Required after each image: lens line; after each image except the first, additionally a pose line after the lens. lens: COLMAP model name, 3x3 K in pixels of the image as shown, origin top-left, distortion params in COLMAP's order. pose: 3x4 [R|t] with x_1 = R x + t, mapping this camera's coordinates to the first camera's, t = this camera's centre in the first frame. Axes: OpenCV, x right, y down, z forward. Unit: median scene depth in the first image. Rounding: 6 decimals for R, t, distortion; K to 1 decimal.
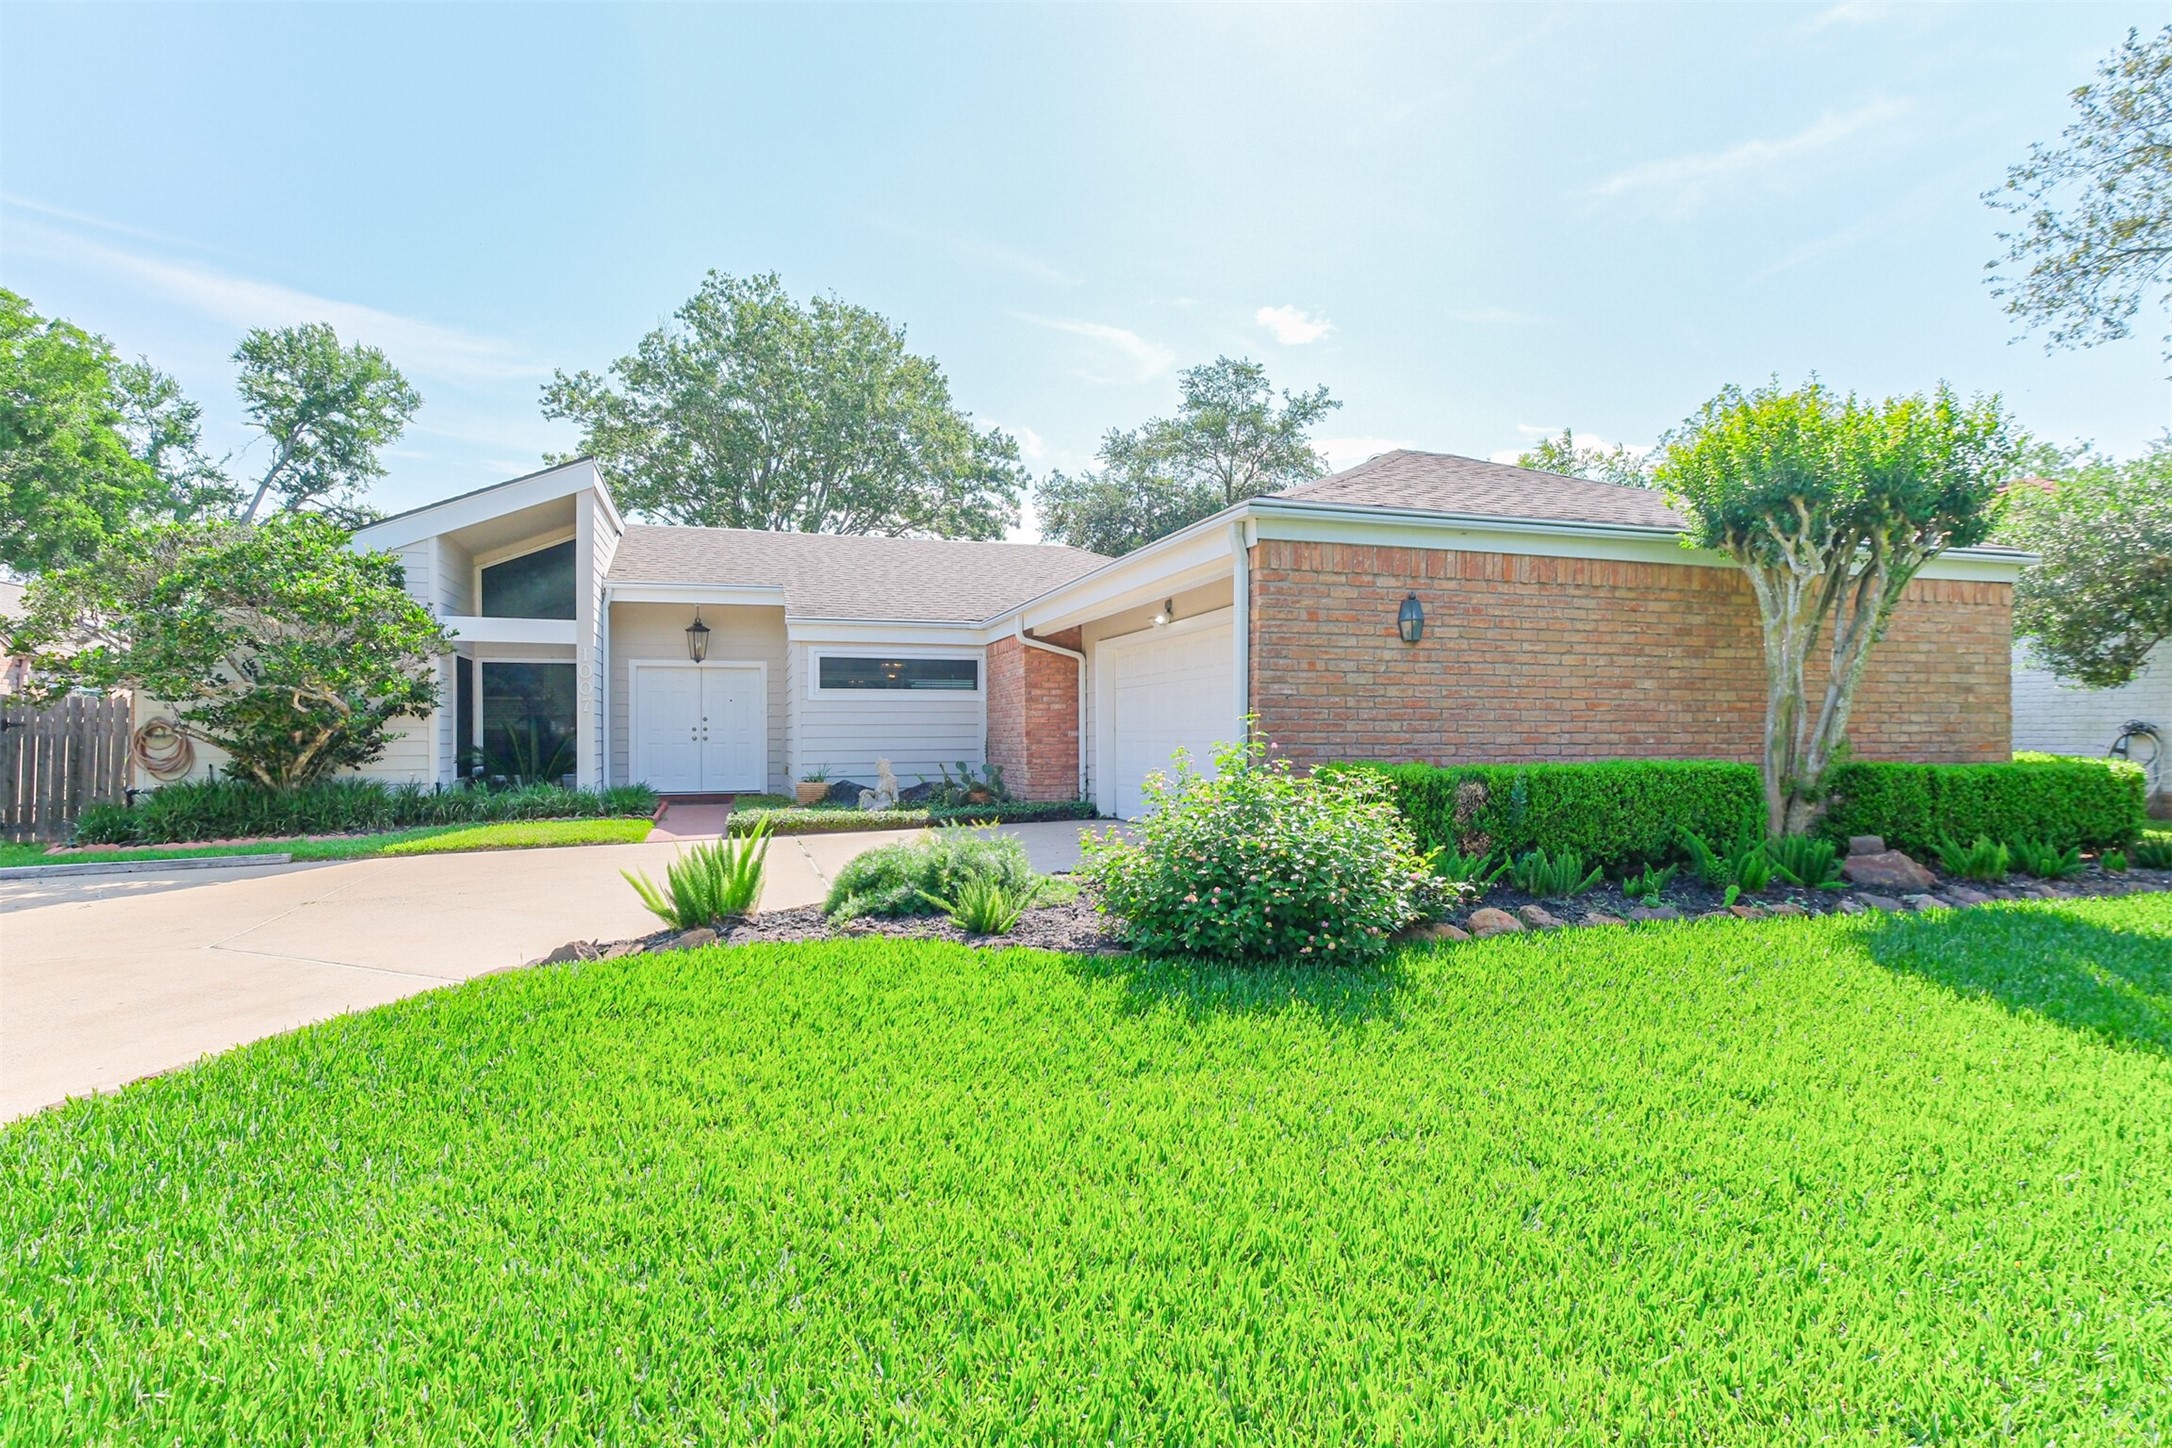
lens RADIAL K [[968.6, 0, 1088.5], [0, 968.6, 704.0], [0, 0, 1]] dist [-0.026643, 0.000070]
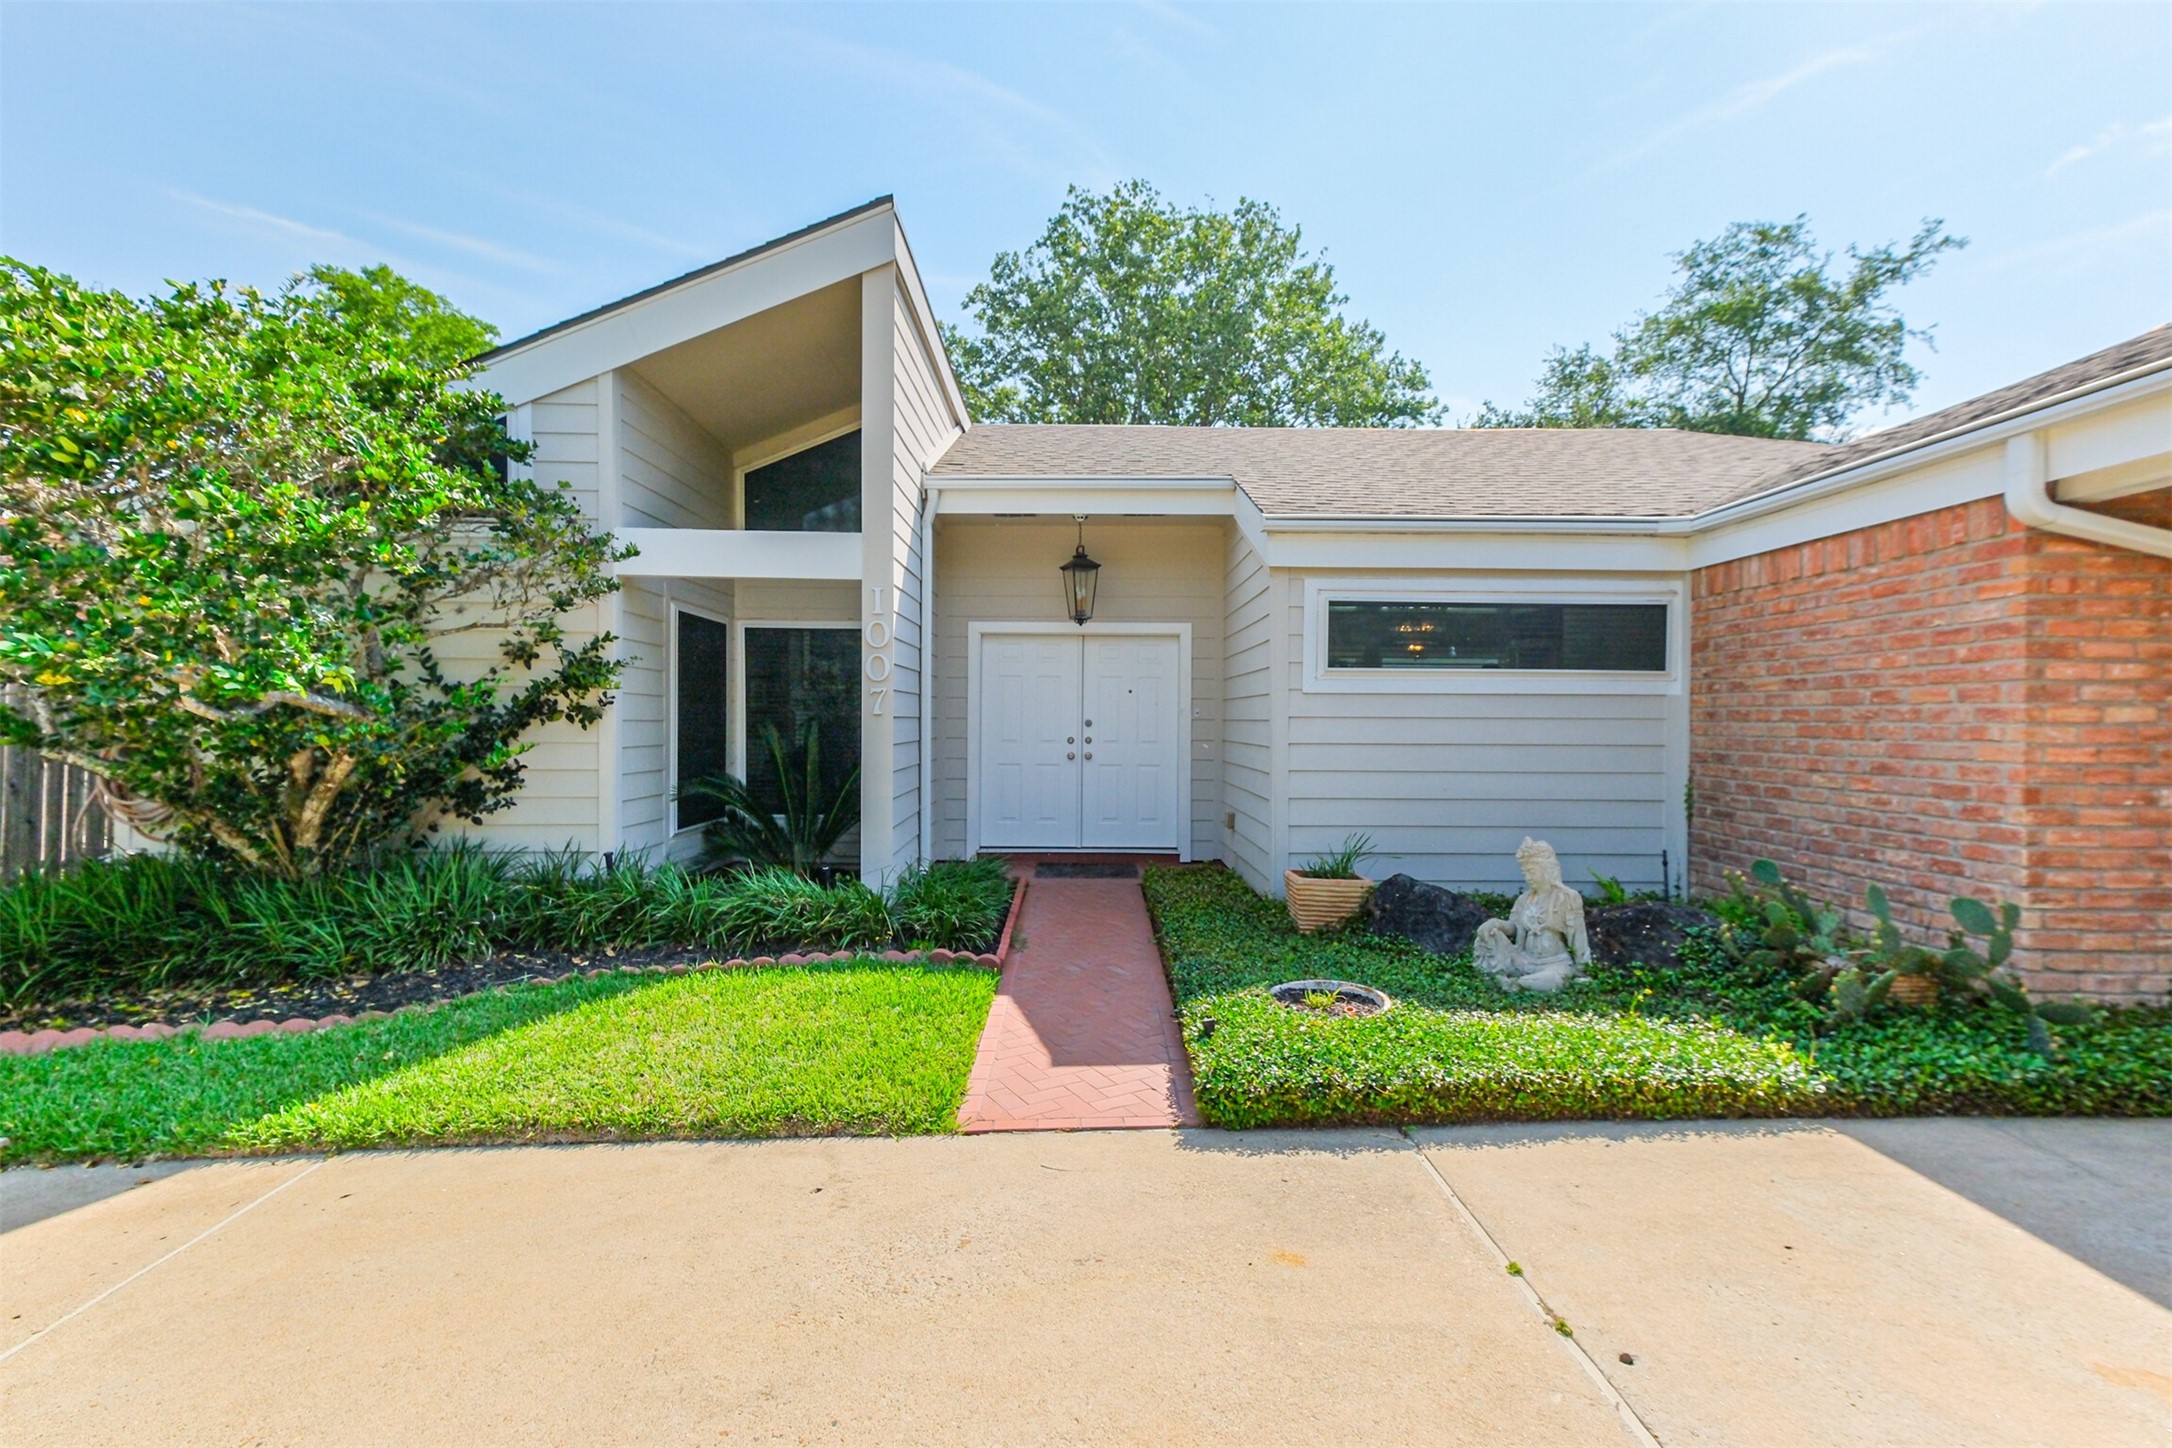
lens RADIAL K [[970.9, 0, 1092.3], [0, 970.9, 712.6], [0, 0, 1]] dist [0.012168, -0.000013]
pose [[0.942518, 0.010364, -0.333996, -0.227849], [-0.003999, 0.999797, 0.019738, -0.003023], [0.334132, -0.017268, 0.942368, 0.509967]]
